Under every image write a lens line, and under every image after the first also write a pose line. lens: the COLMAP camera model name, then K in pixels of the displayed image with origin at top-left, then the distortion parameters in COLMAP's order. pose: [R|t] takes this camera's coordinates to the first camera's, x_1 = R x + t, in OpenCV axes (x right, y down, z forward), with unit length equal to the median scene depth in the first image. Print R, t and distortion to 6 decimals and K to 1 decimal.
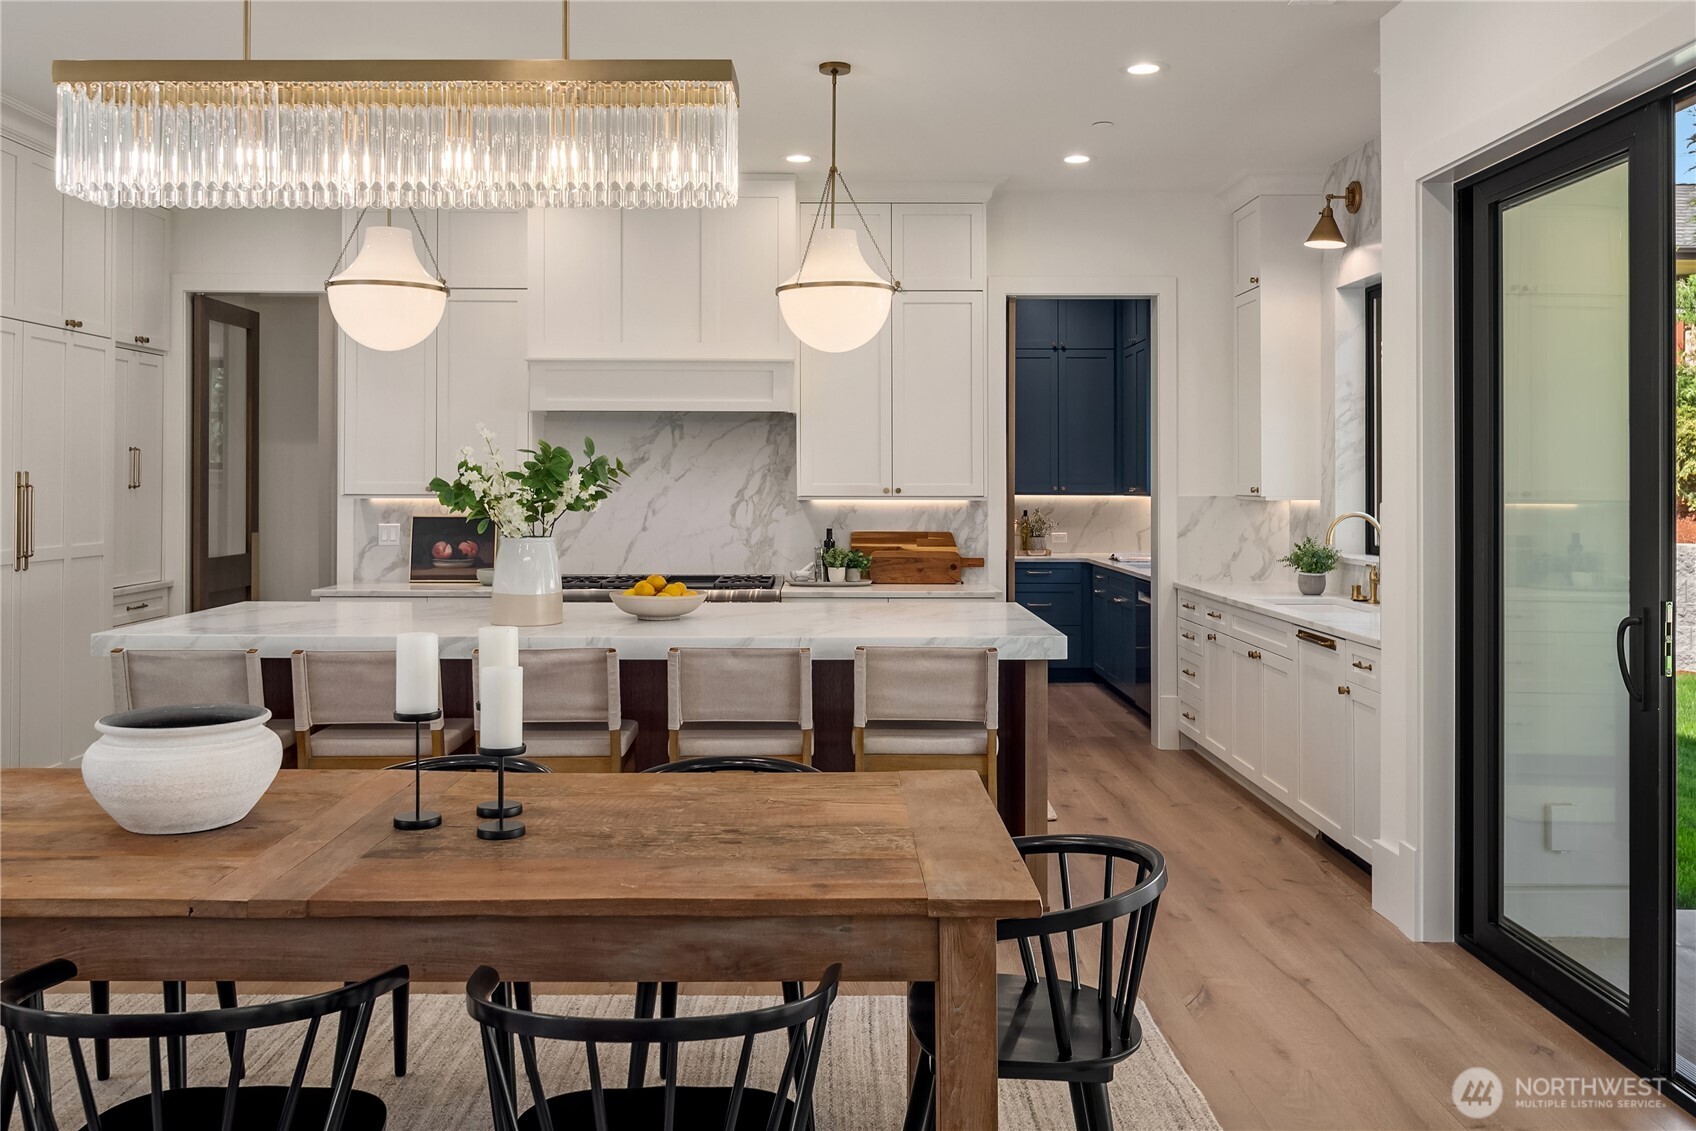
lens RADIAL K [[1391.0, 0, 848.0], [0, 1391.0, 565.5], [0, 0, 1]] dist [-0.062108, -0.001231]
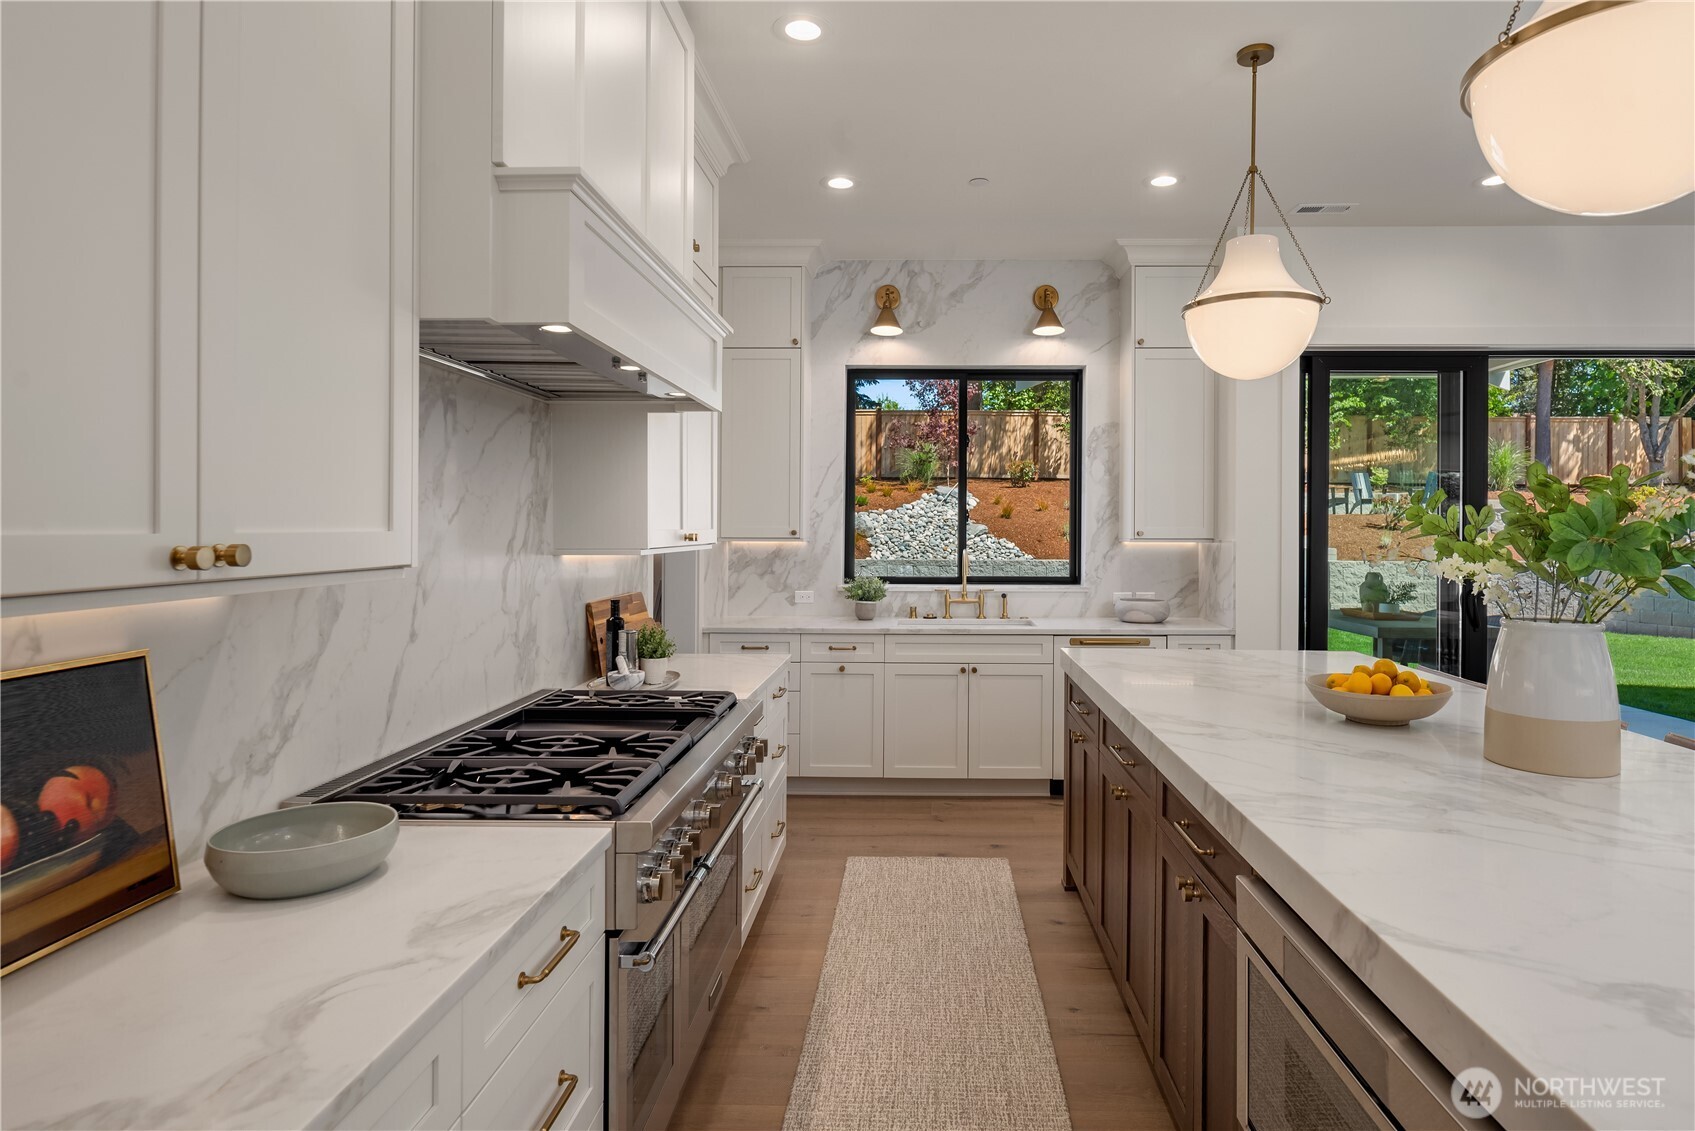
lens RADIAL K [[938.0, 0, 848.7], [0, 938.0, 538.6], [0, 0, 1]] dist [-0.075568, -0.000387]
pose [[0.067781, -0.014465, 0.997595, -0.417435], [0.059746, 0.998159, 0.010413, -0.051159], [-0.995910, 0.058897, 0.068520, 0.851500]]
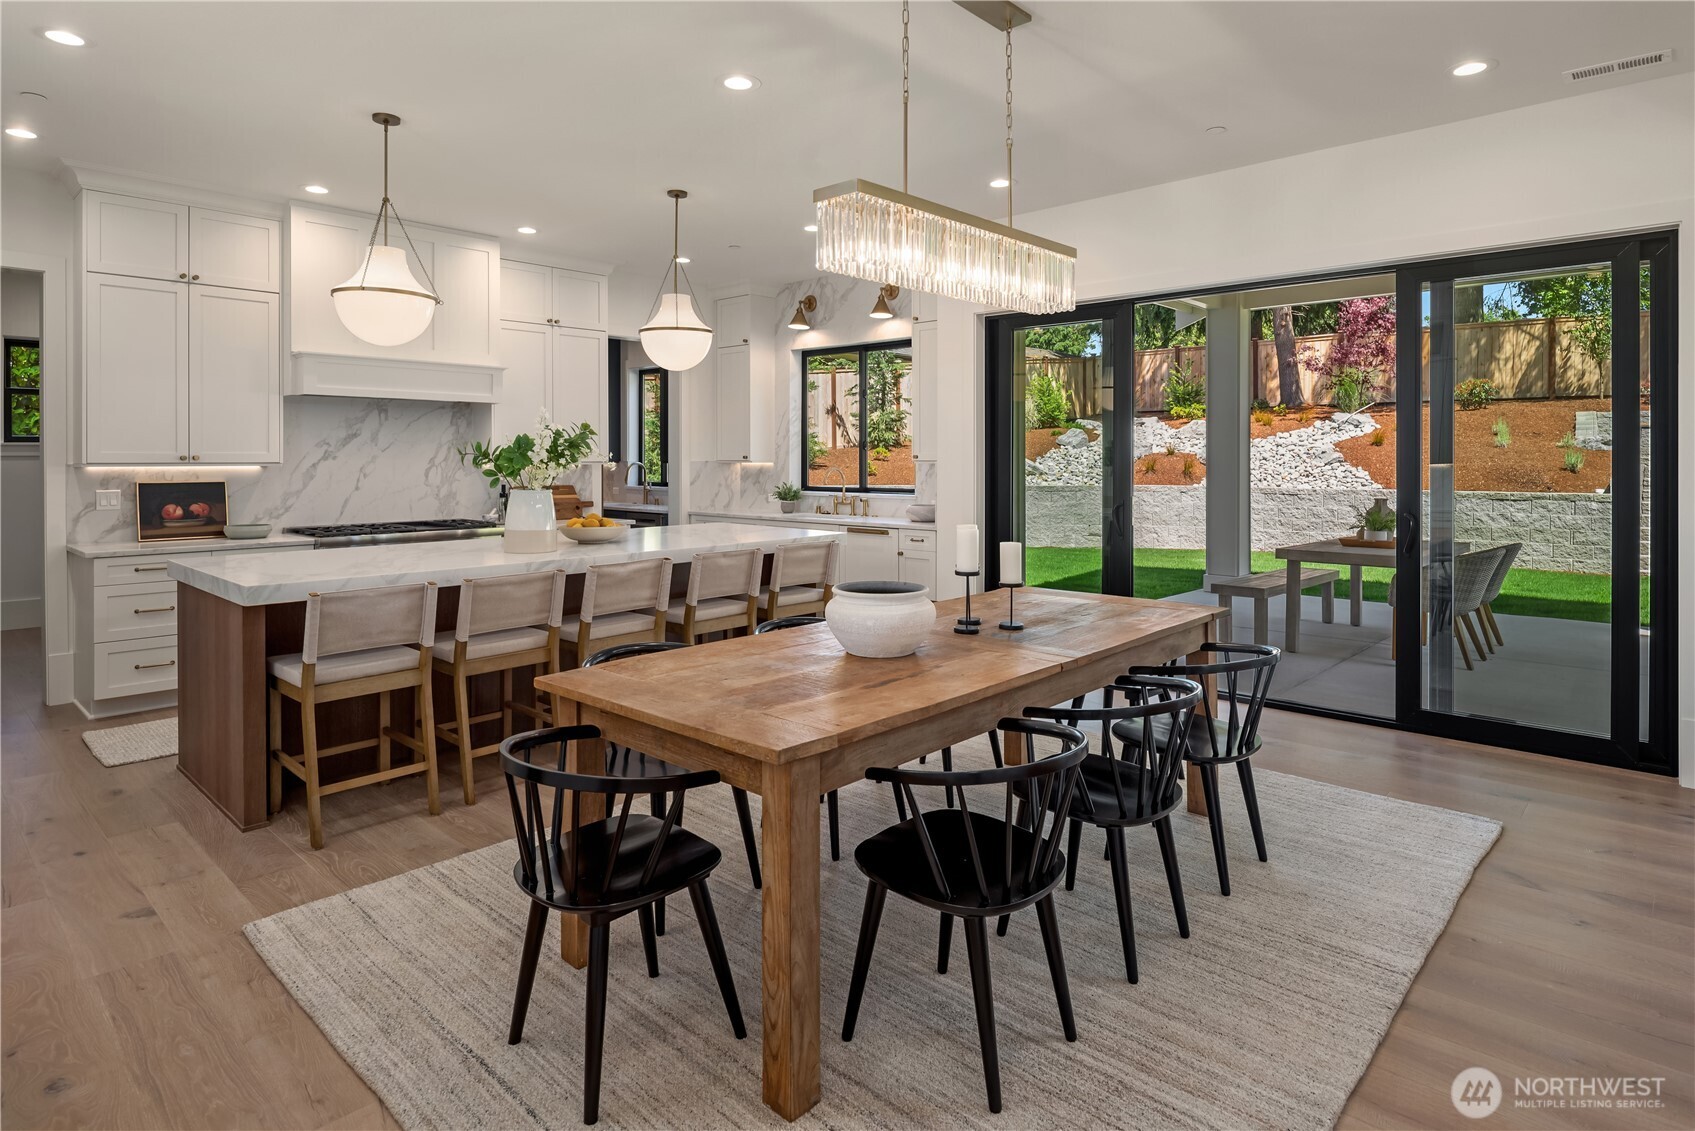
lens RADIAL K [[886.8, 0, 853.7], [0, 886.8, 471.3], [0, 0, 1]] dist [-0.053613, -0.000352]
pose [[0.677160, -0.013309, 0.735715, -0.431433], [0.048476, 0.998471, -0.026556, 0.001483], [-0.734237, 0.053647, 0.676770, 0.112753]]
